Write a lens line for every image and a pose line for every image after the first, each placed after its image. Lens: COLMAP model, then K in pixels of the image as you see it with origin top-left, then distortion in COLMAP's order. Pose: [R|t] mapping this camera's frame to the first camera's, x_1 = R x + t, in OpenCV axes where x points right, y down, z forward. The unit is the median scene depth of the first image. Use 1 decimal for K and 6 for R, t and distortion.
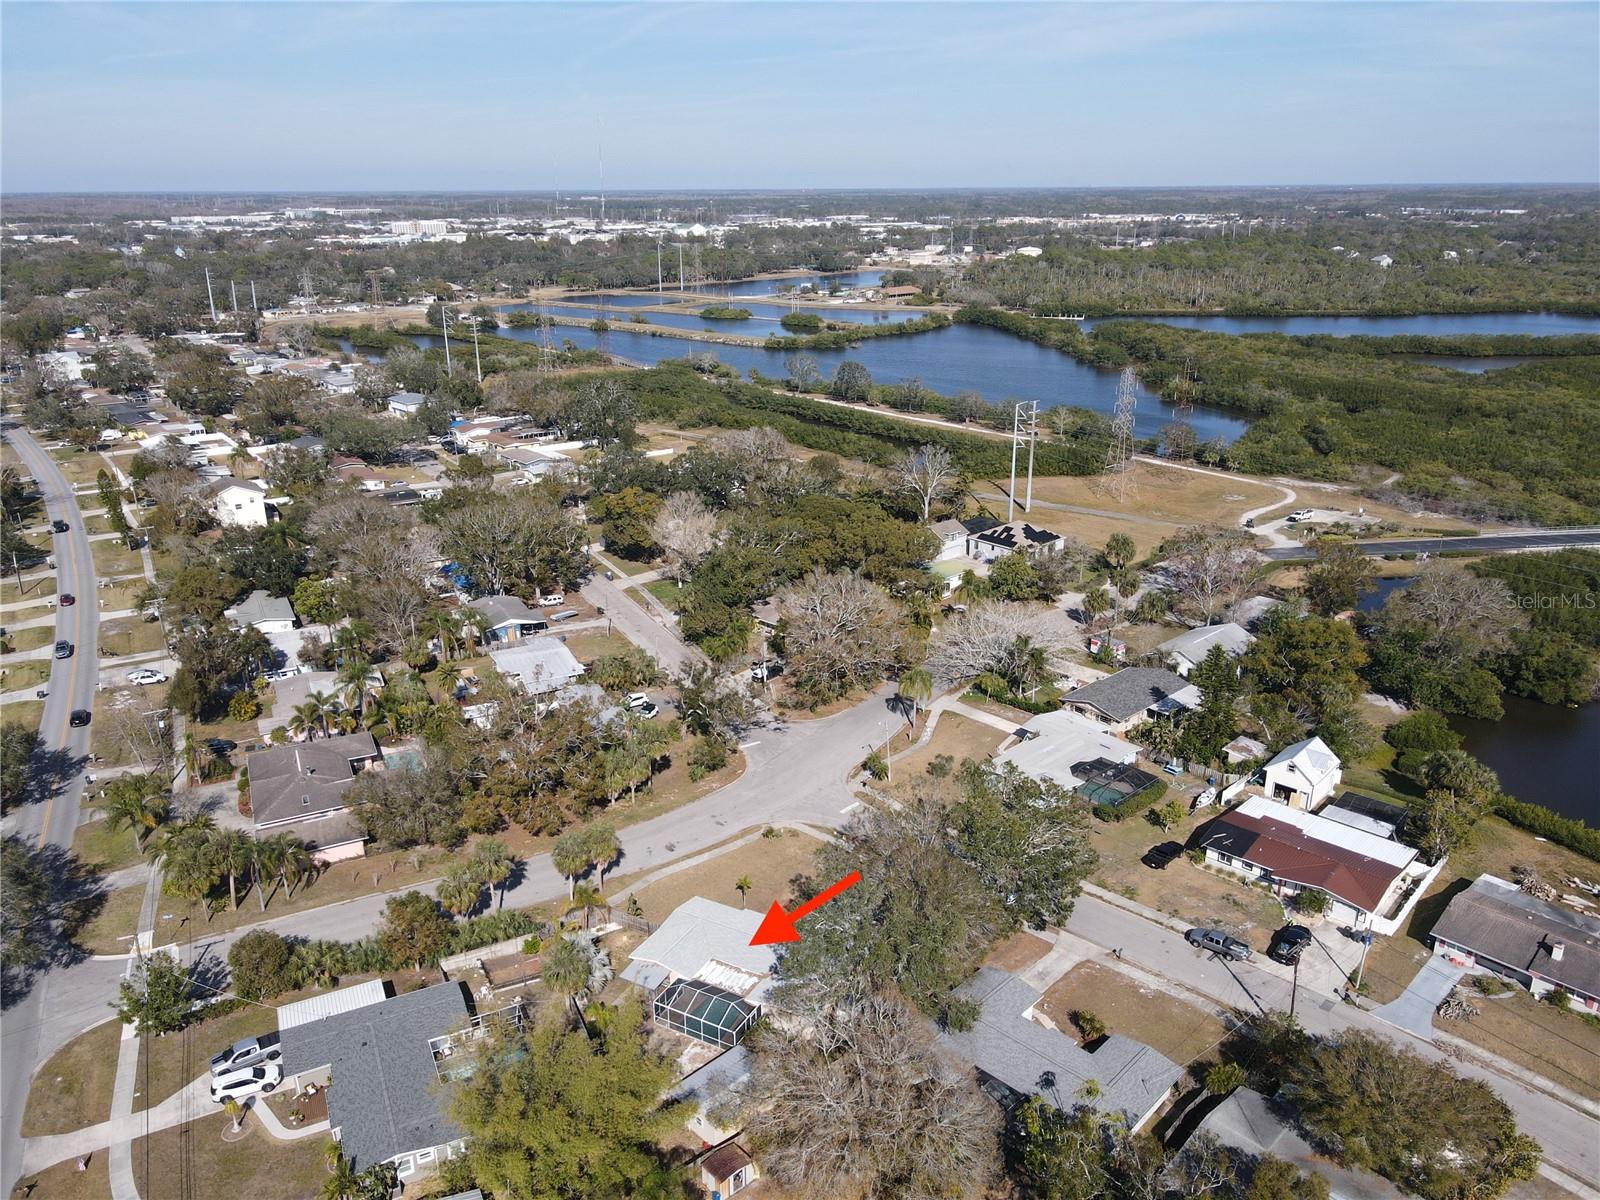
lens RADIAL K [[1169.3, 0, 802.7], [0, 1169.3, 603.5], [0, 0, 1]] dist [0.001526, 0.026147]
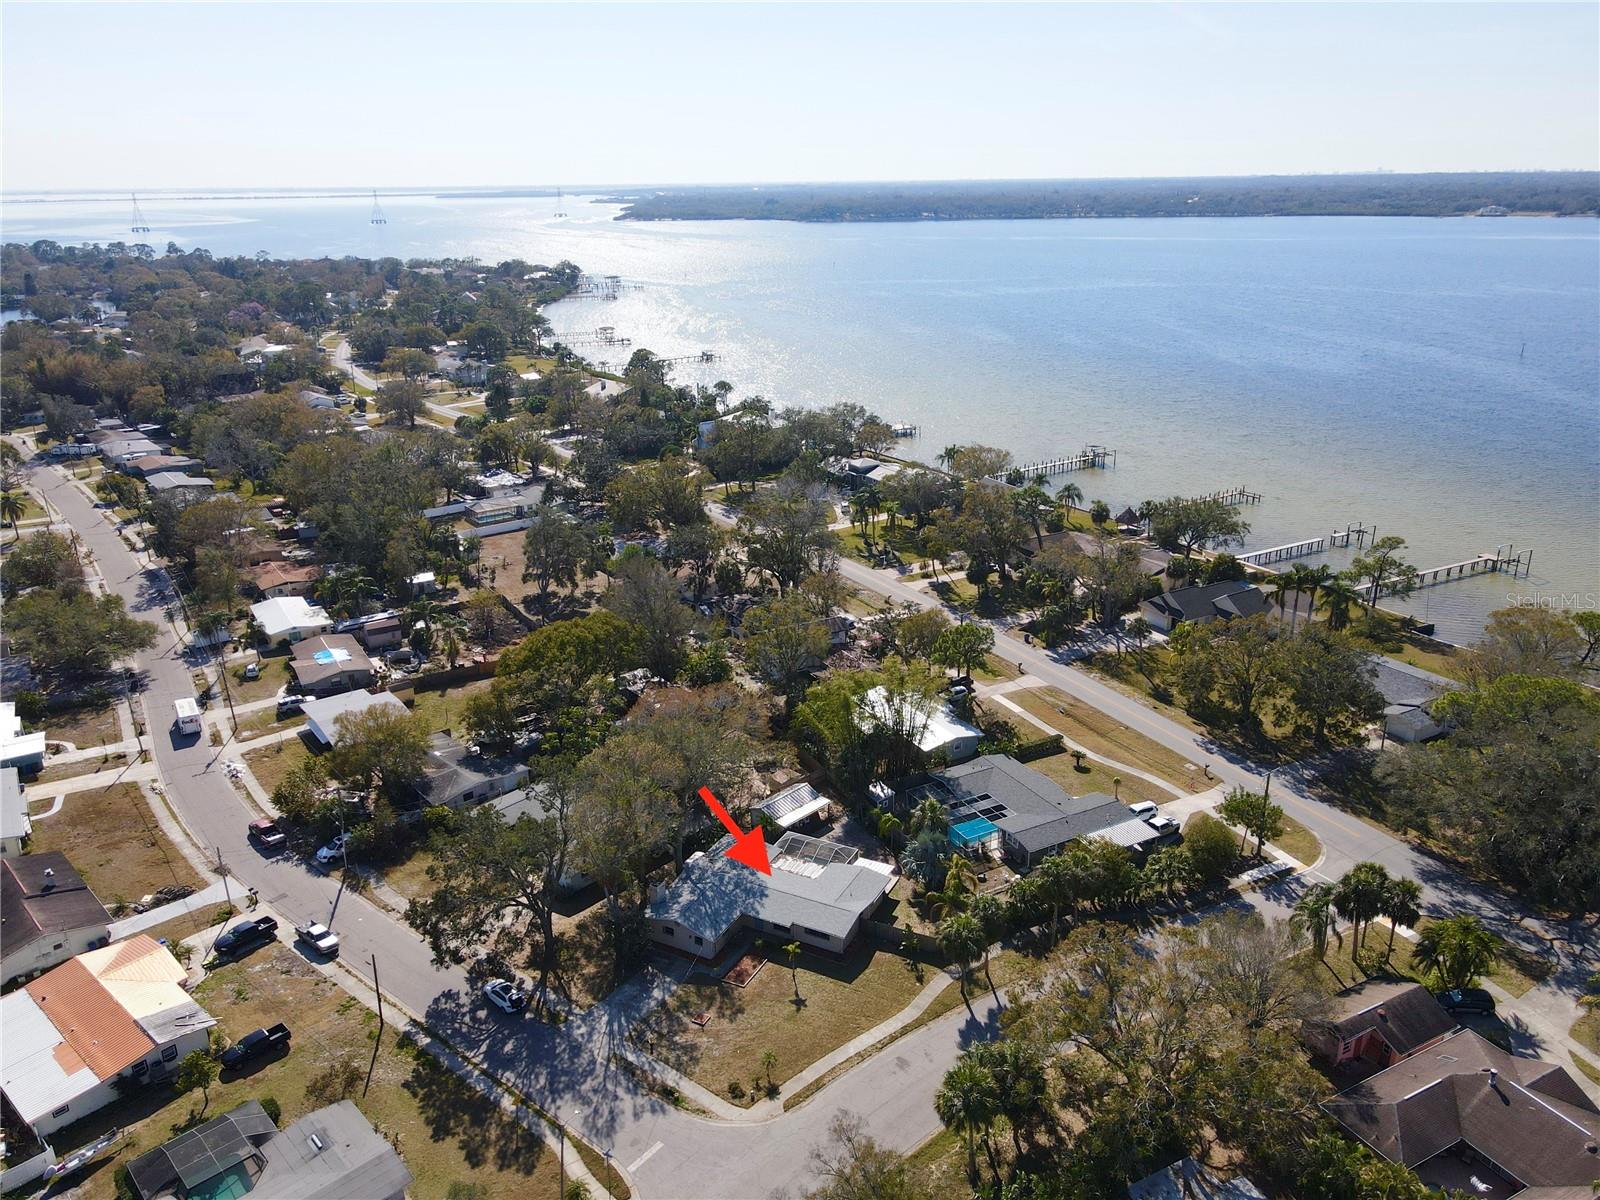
lens RADIAL K [[1169.3, 0, 802.7], [0, 1169.3, 603.5], [0, 0, 1]] dist [0.001526, 0.026147]
pose [[-0.999577, 0.024636, -0.015456, -0.027139], [0.009089, 0.769438, 0.638656, -0.293475], [0.027626, 0.638246, -0.769337, 0.827769]]
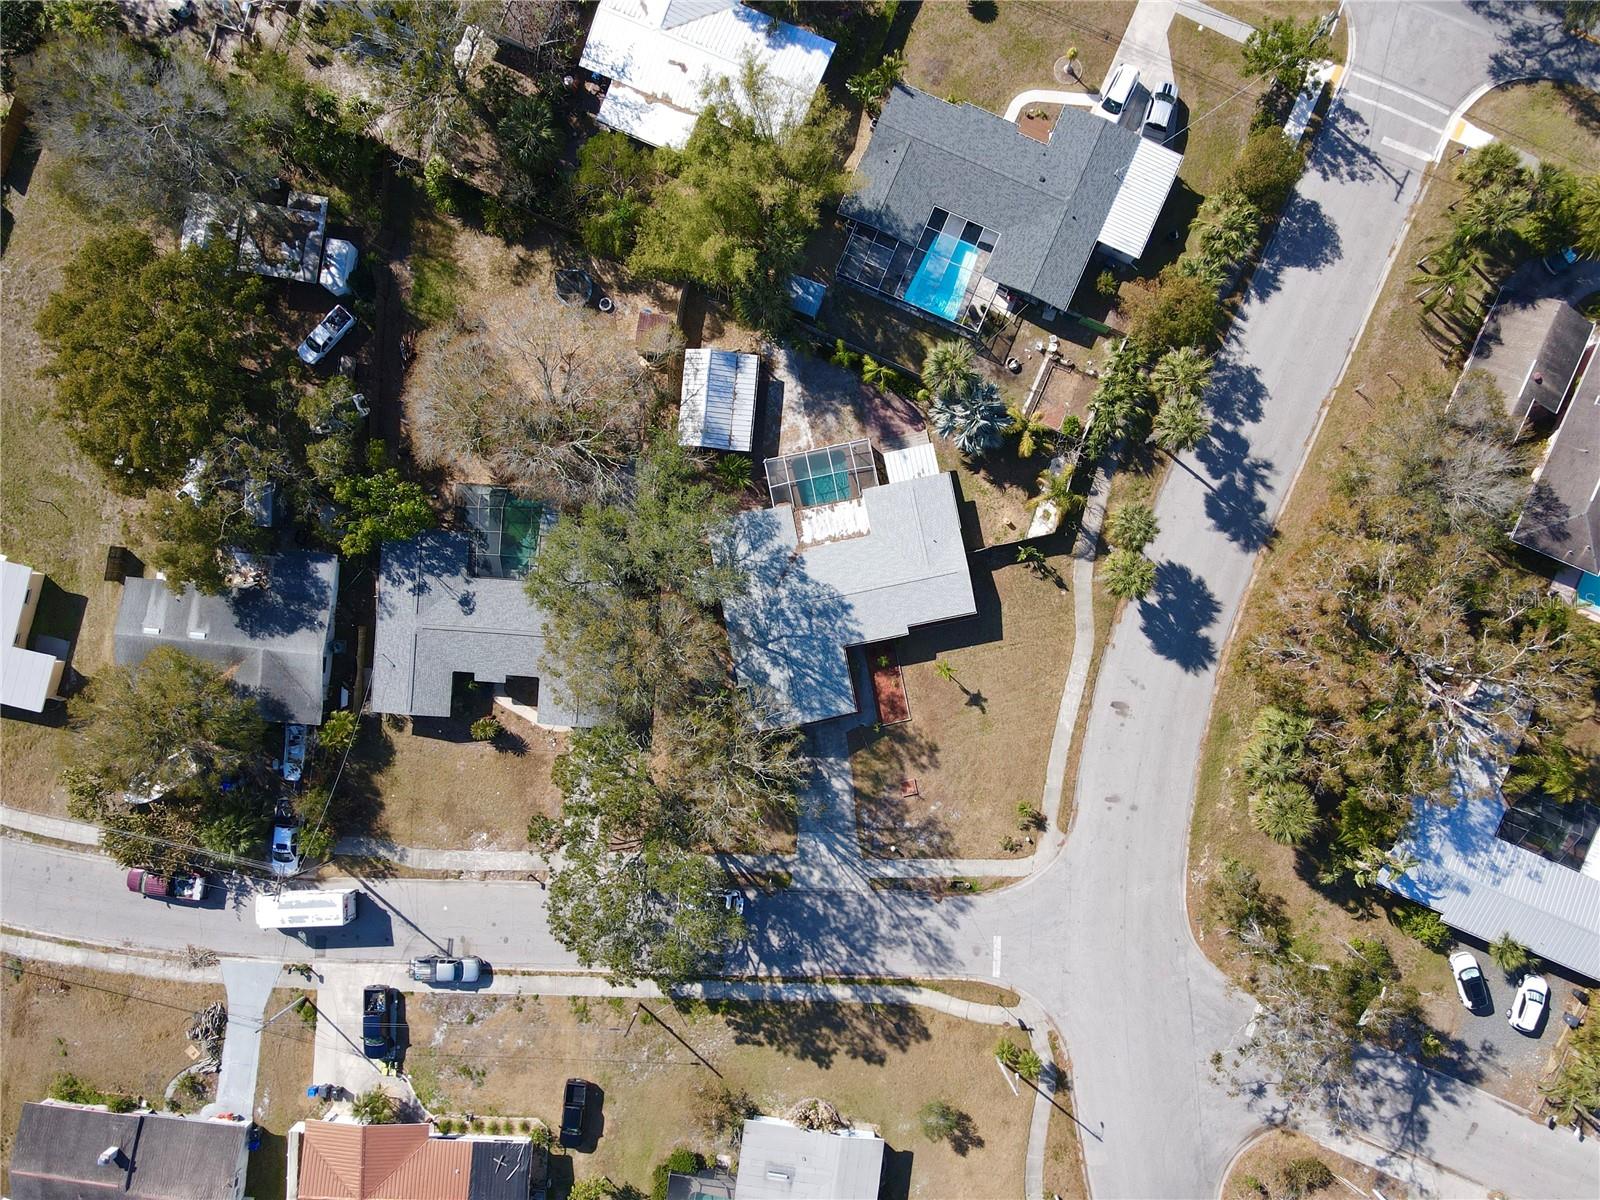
lens RADIAL K [[1169.3, 0, 802.7], [0, 1169.3, 603.5], [0, 0, 1]] dist [0.001526, 0.026147]
pose [[-0.764249, 0.644317, 0.027919, -0.015265], [-0.189814, -0.266097, 0.945073, -0.246604], [0.616356, 0.716972, 0.325664, 0.360731]]
